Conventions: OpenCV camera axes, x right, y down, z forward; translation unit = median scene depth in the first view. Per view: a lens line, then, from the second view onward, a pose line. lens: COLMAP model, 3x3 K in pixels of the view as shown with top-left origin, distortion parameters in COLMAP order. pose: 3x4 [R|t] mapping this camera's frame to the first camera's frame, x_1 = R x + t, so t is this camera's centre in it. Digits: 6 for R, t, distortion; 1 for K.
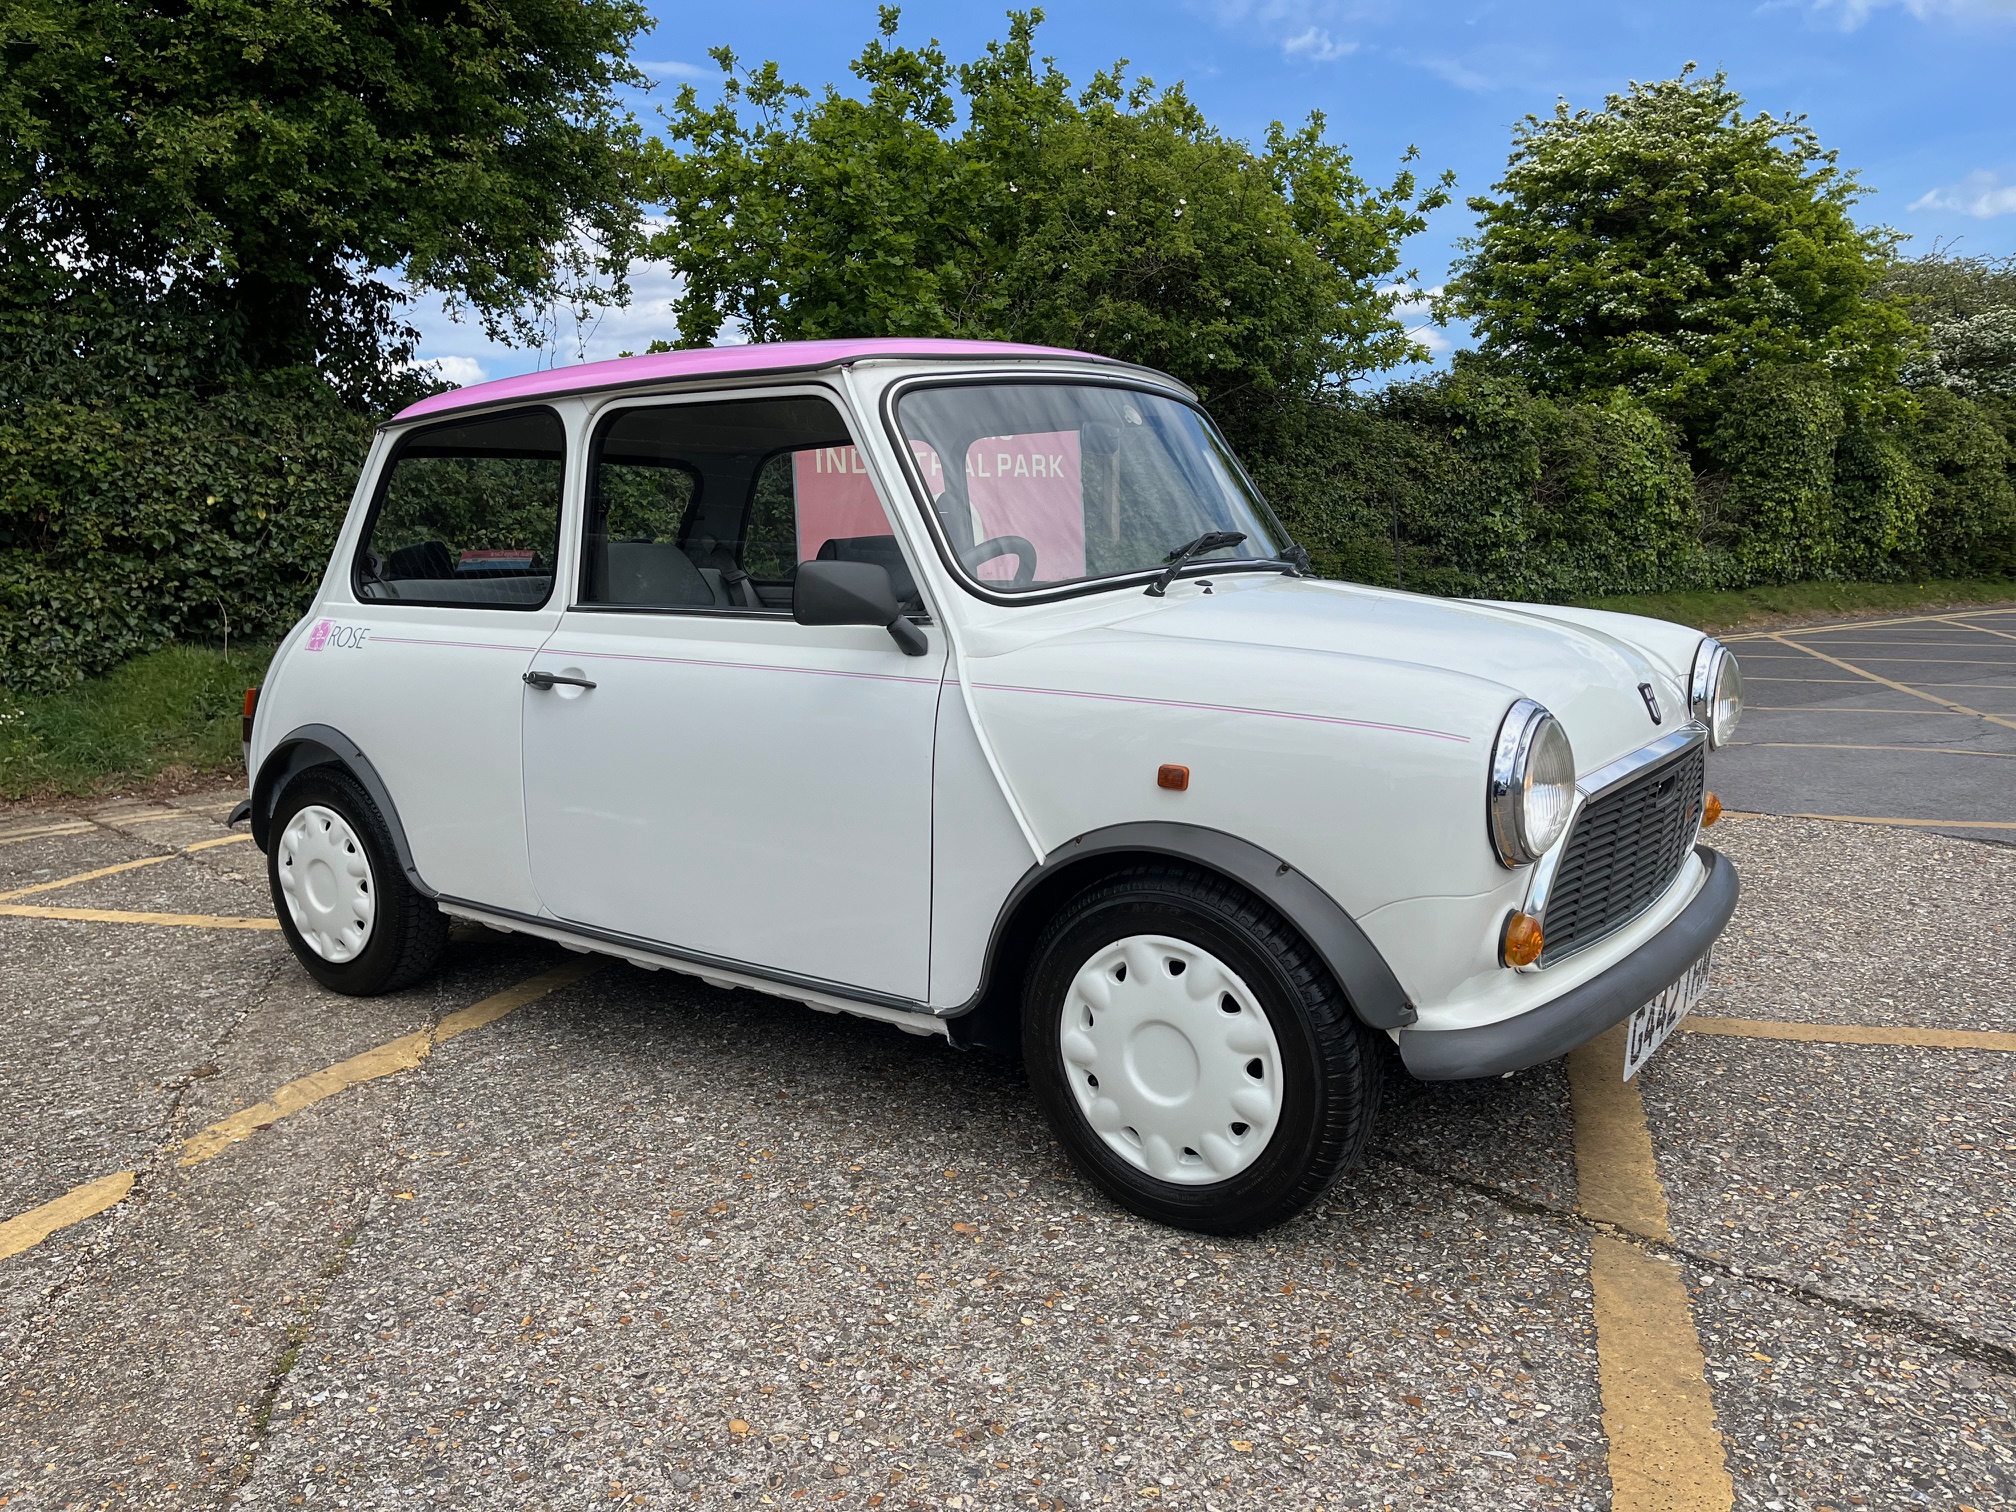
lens RADIAL K [[1512.5, 0, 1001.5], [0, 1512.5, 766.7], [0, 0, 1]] dist [0.064786, -0.091379]
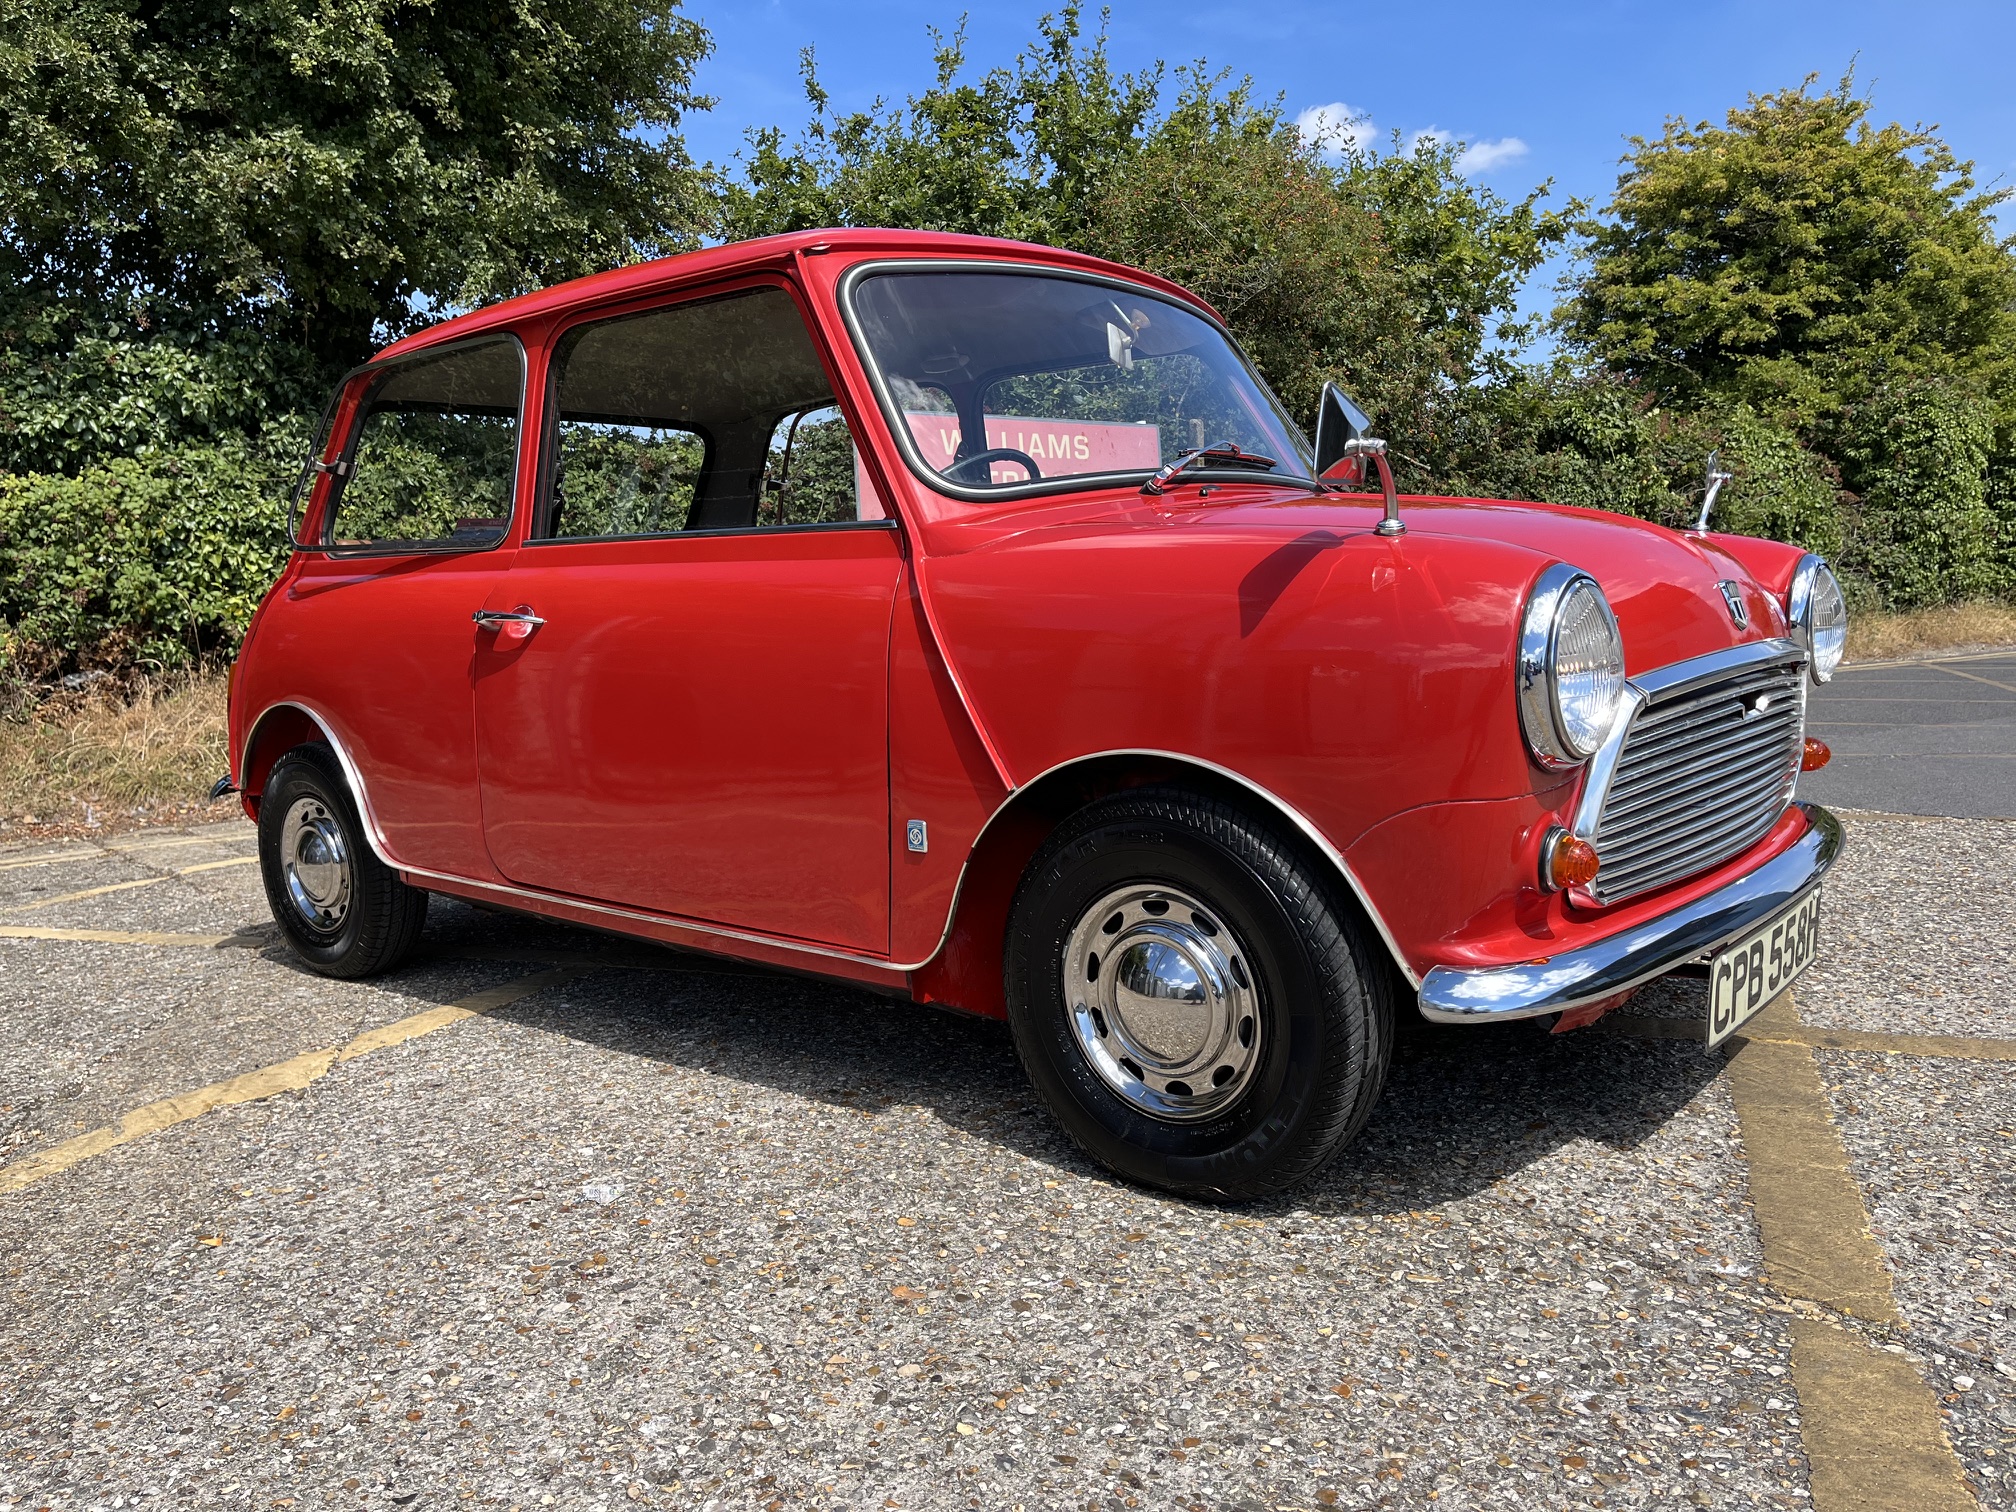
lens RADIAL K [[1512.5, 0, 993.9], [0, 1512.5, 782.3], [0, 0, 1]] dist [0.064786, -0.091379]
pose [[0.997306, -0.008764, -0.072826, 0.081535], [0.006531, 0.999503, -0.030843, 0.086722], [0.073060, 0.030285, 0.996868, 0.286629]]
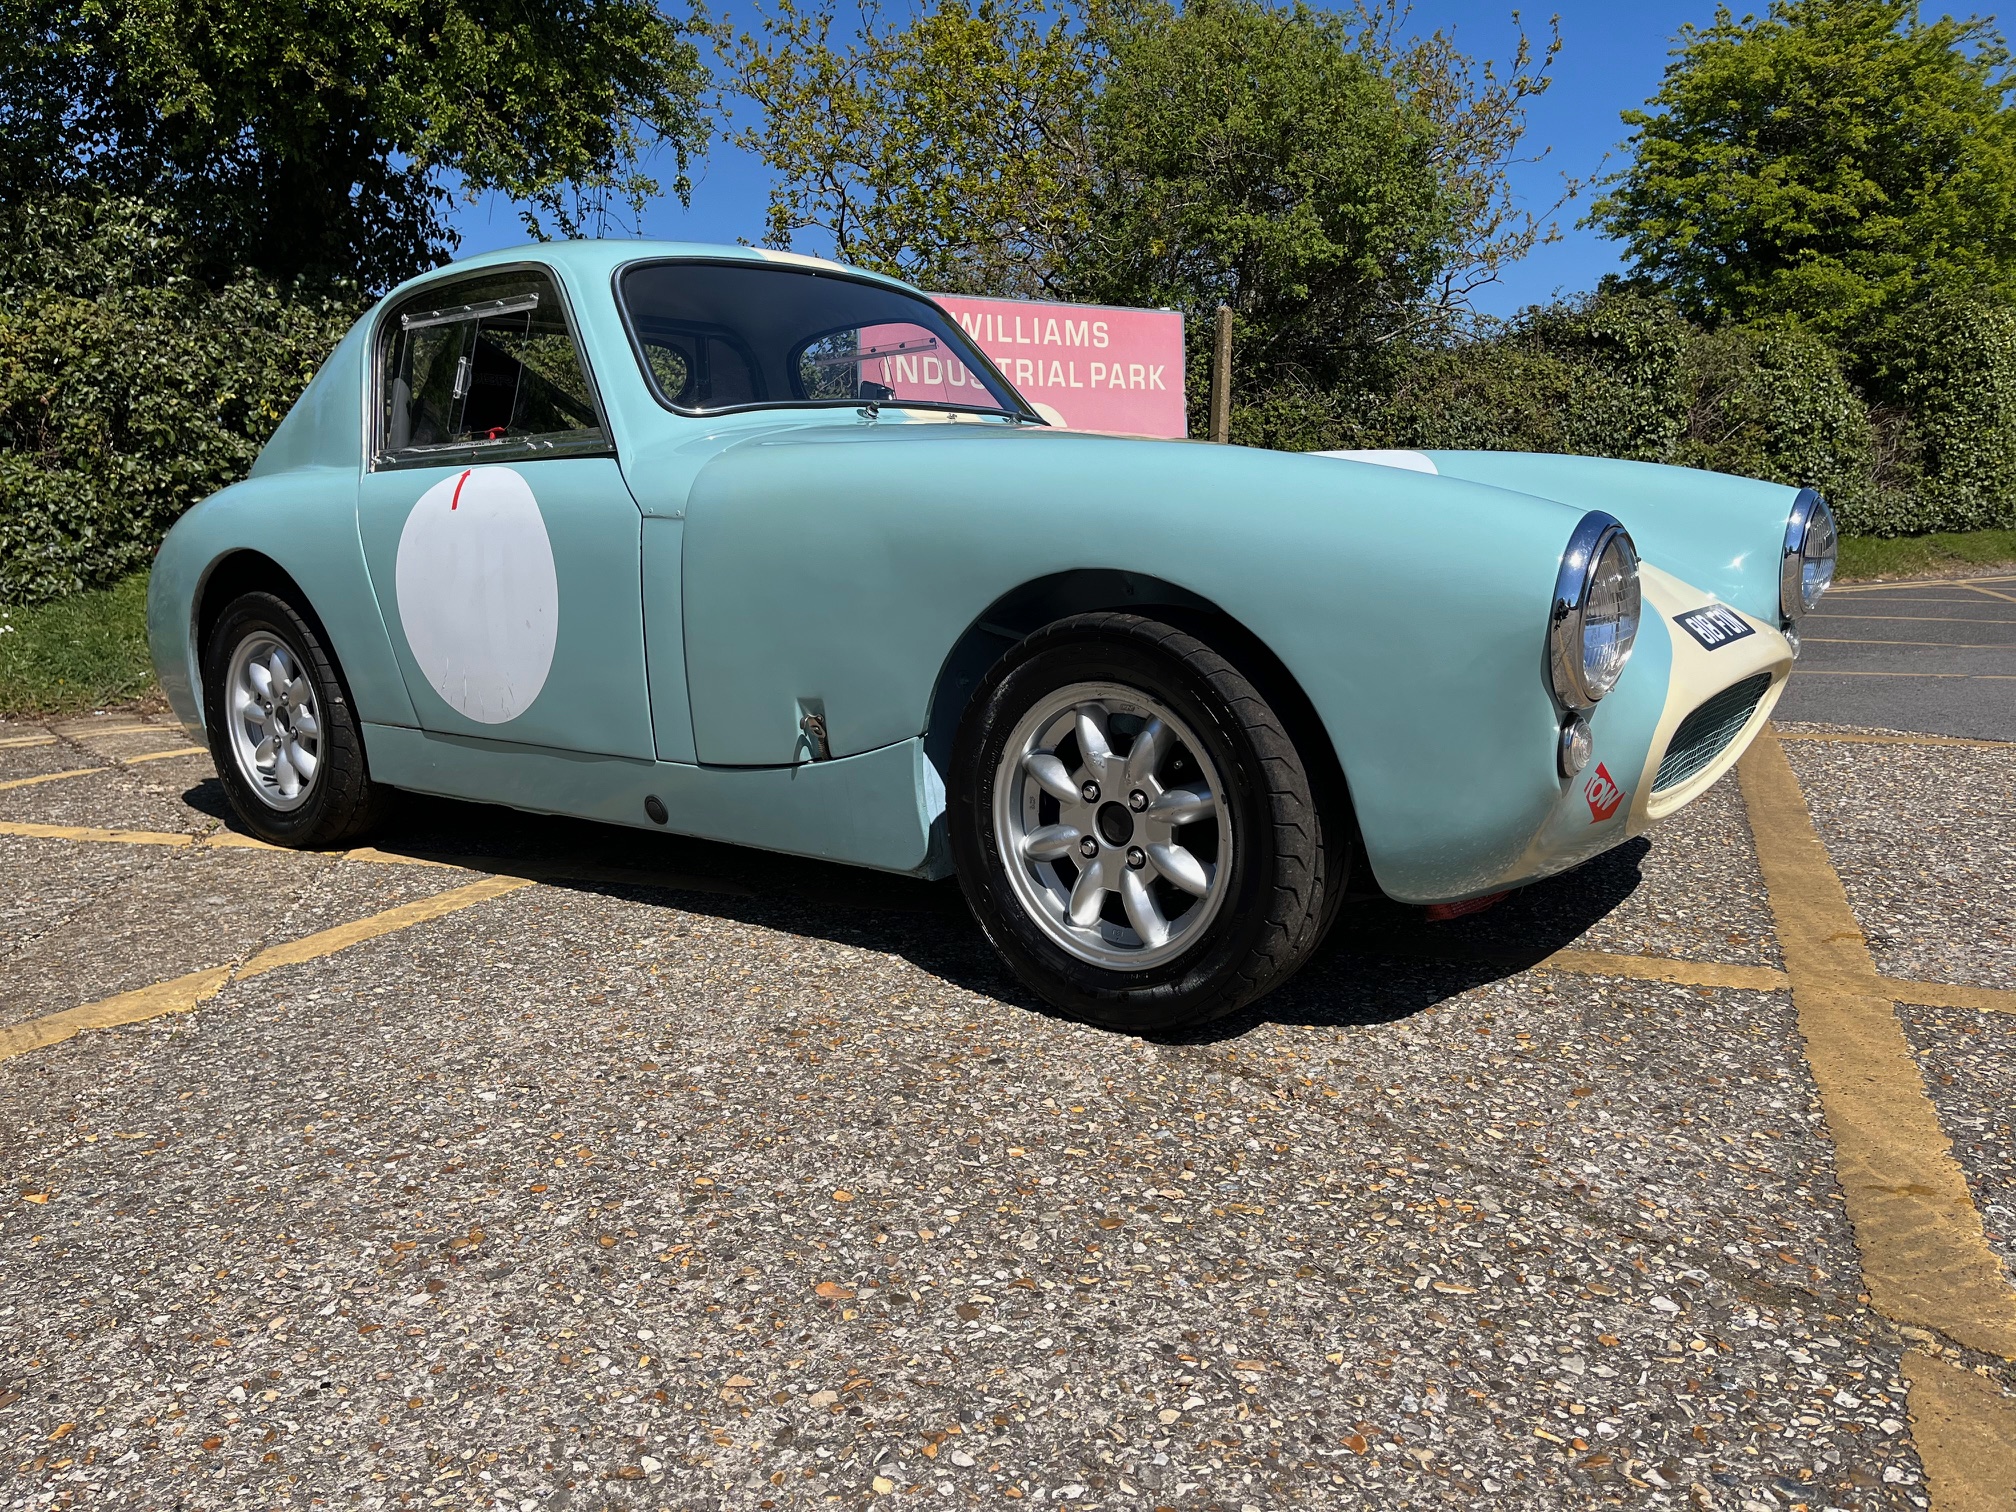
lens RADIAL K [[1512.5, 0, 1004.6], [0, 1512.5, 772.0], [0, 0, 1]] dist [0.064786, -0.091379]
pose [[0.997158, 0.015909, -0.073635, 0.096160], [-0.014053, 0.999572, 0.025655, 0.084543], [0.074012, -0.024547, 0.996955, 0.439279]]
